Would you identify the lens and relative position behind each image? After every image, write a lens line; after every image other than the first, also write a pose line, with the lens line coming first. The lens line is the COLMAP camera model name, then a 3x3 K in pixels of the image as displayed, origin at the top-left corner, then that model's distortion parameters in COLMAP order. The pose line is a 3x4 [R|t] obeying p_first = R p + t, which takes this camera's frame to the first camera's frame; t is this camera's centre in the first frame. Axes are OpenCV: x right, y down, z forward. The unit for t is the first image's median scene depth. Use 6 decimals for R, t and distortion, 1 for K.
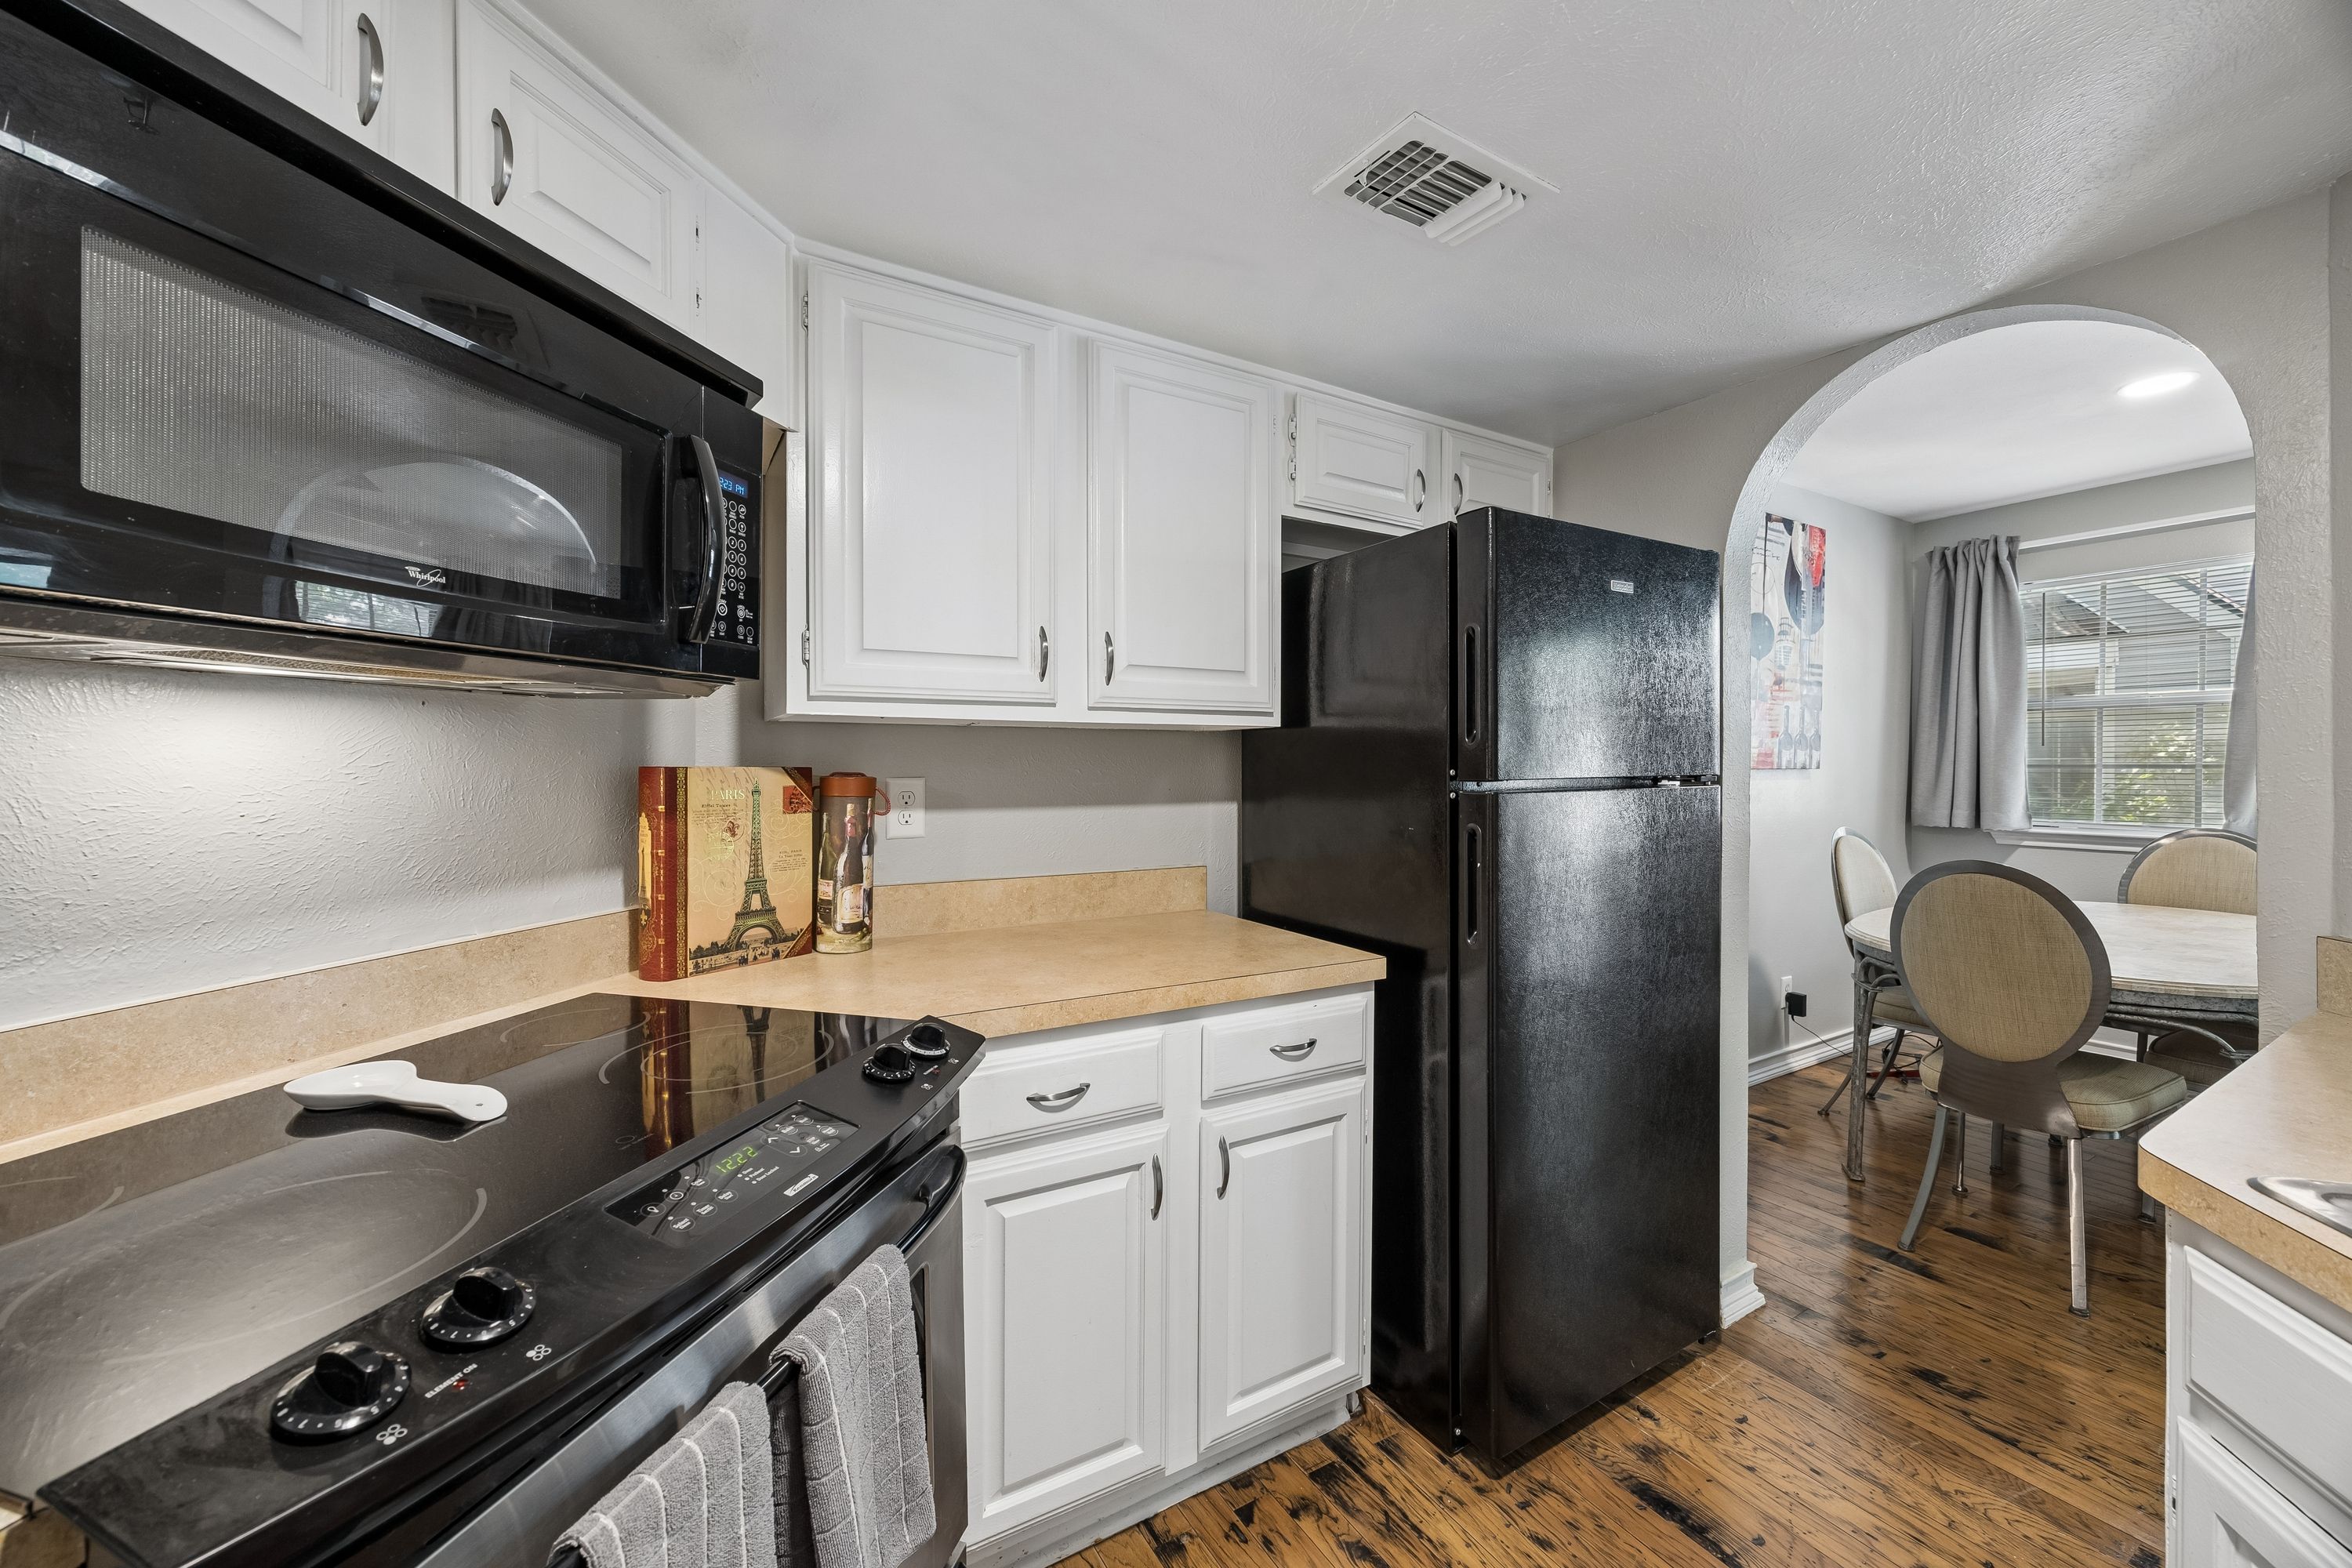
lens RADIAL K [[892.7, 0, 1179.9], [0, 892.7, 775.3], [0, 0, 1]] dist [-0.001554, 0.000124]
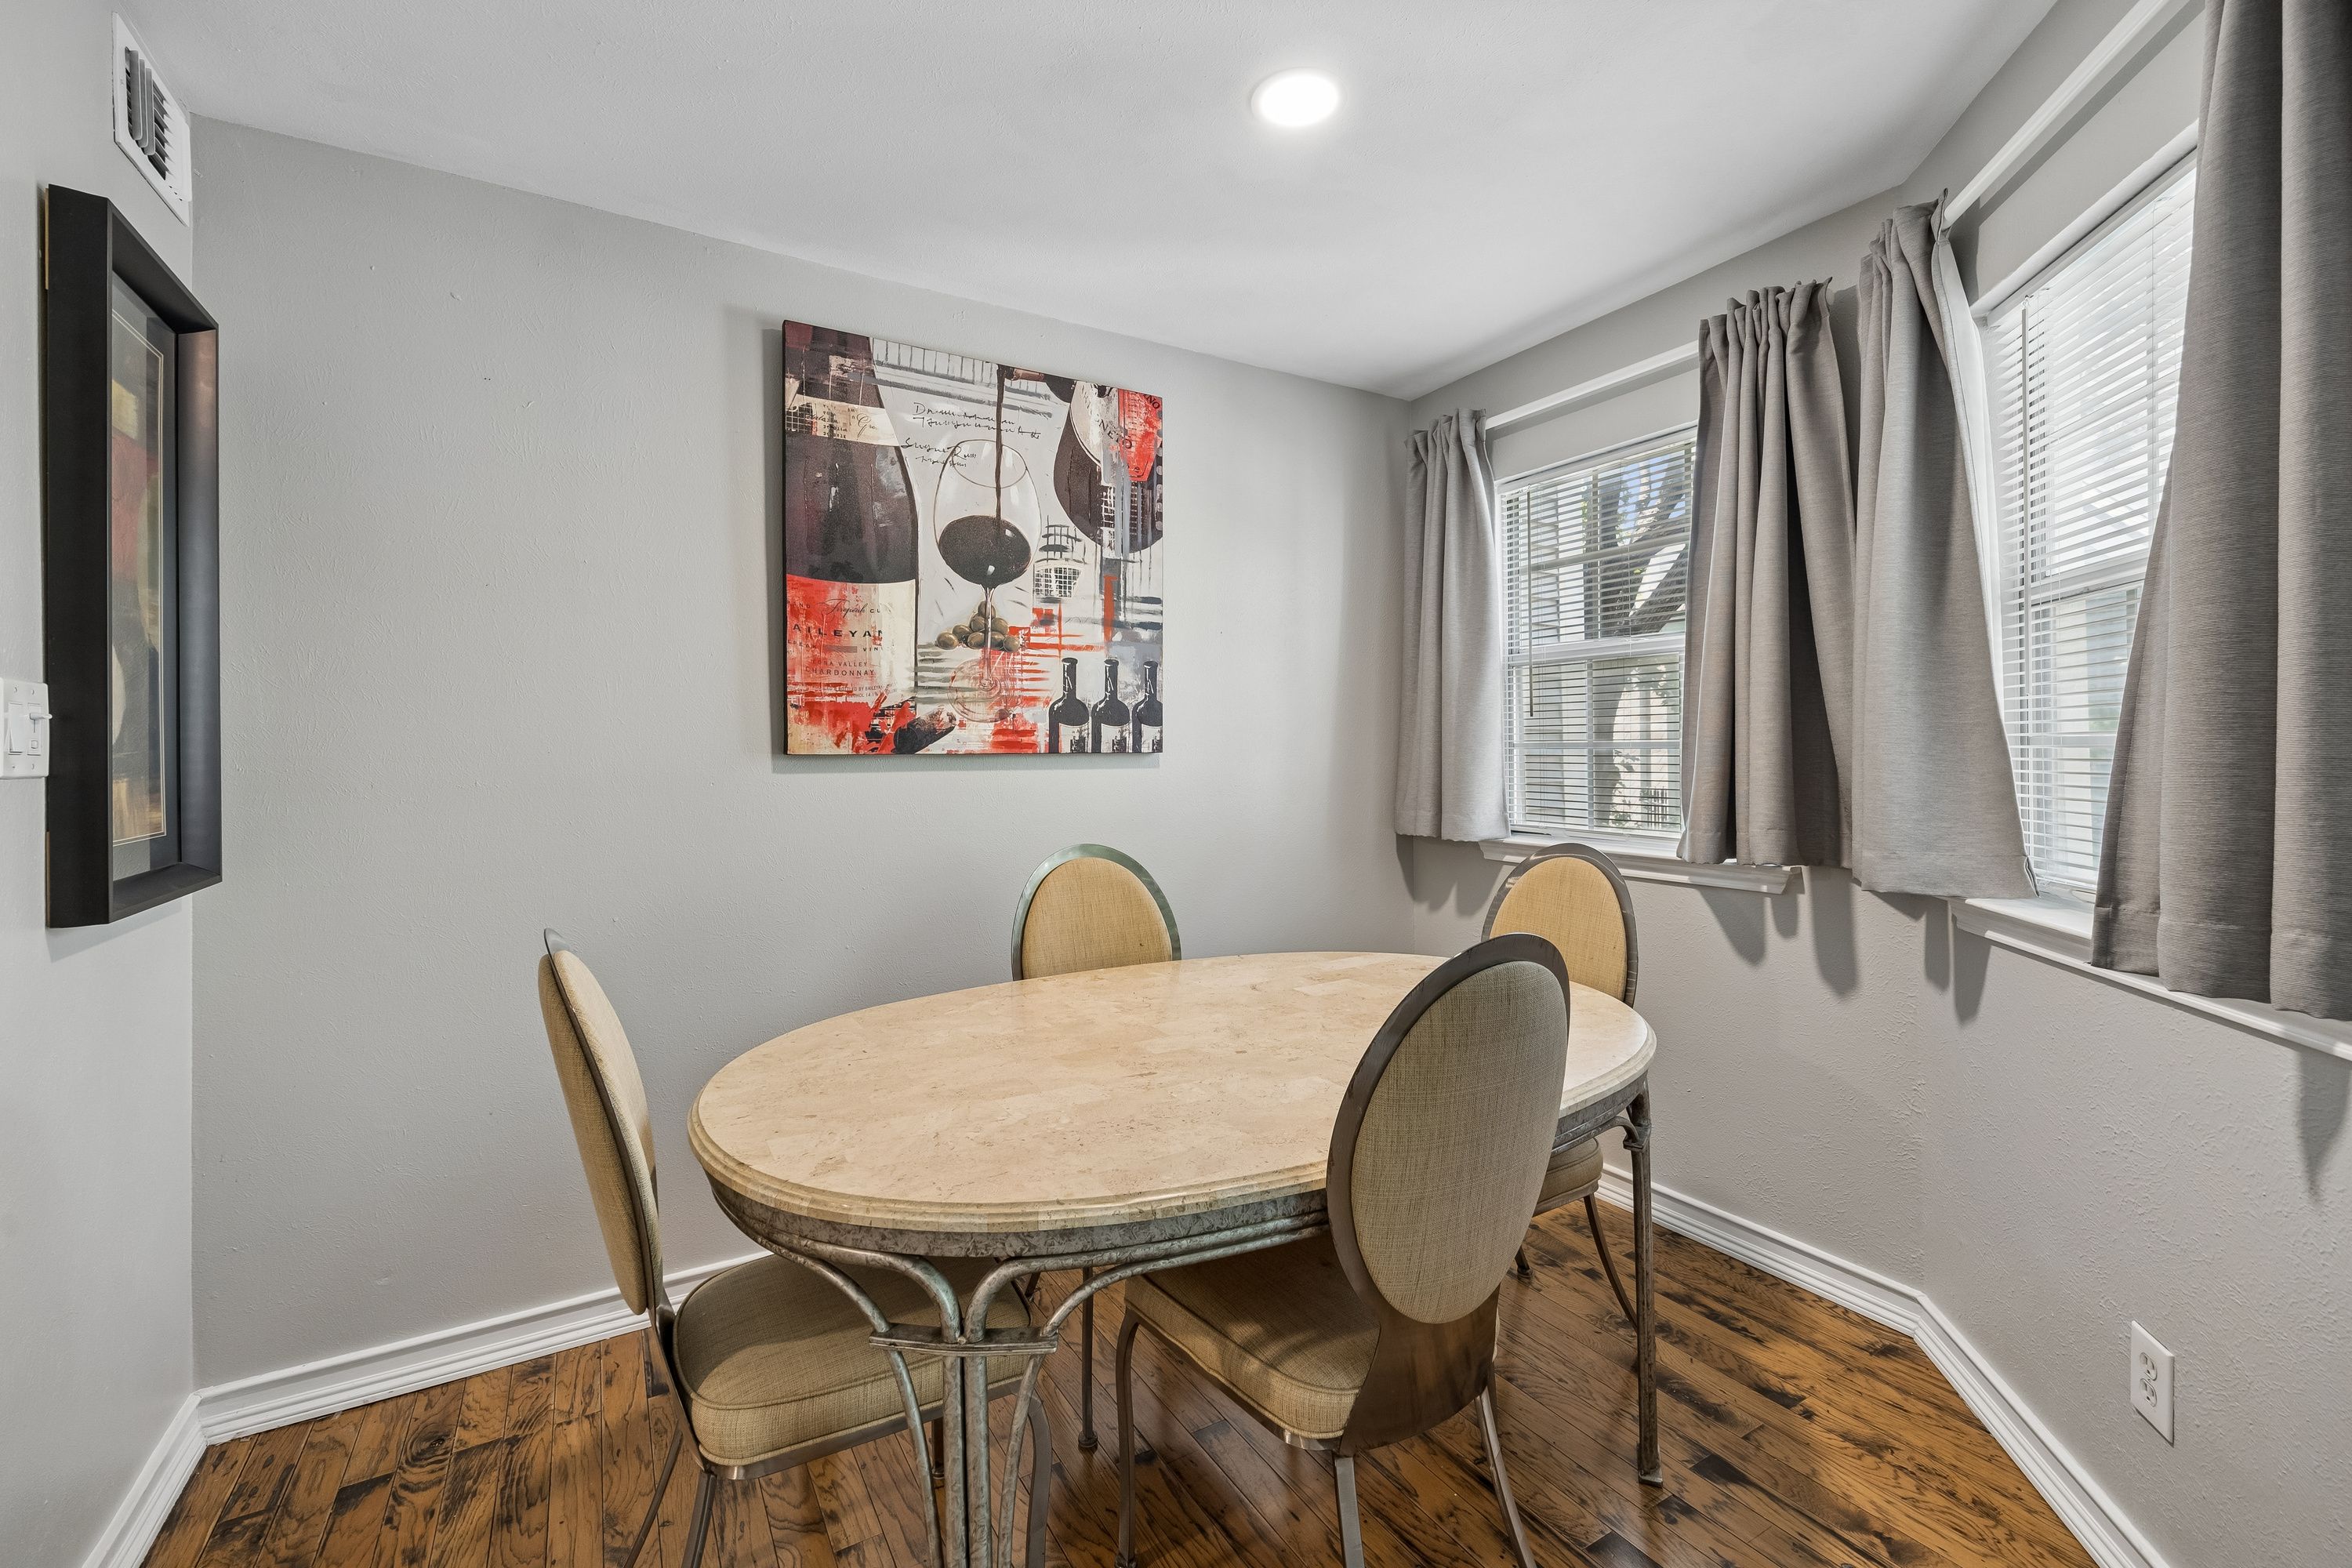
lens RADIAL K [[996.1, 0, 1183.3], [0, 996.1, 759.6], [0, 0, 1]] dist [-0.003167, -0.000285]
pose [[0.999970, -0.007657, -0.001482, 1.625008], [0.007655, 0.999969, -0.001599, -0.001033], [0.001494, 0.001588, 0.999998, 0.544214]]
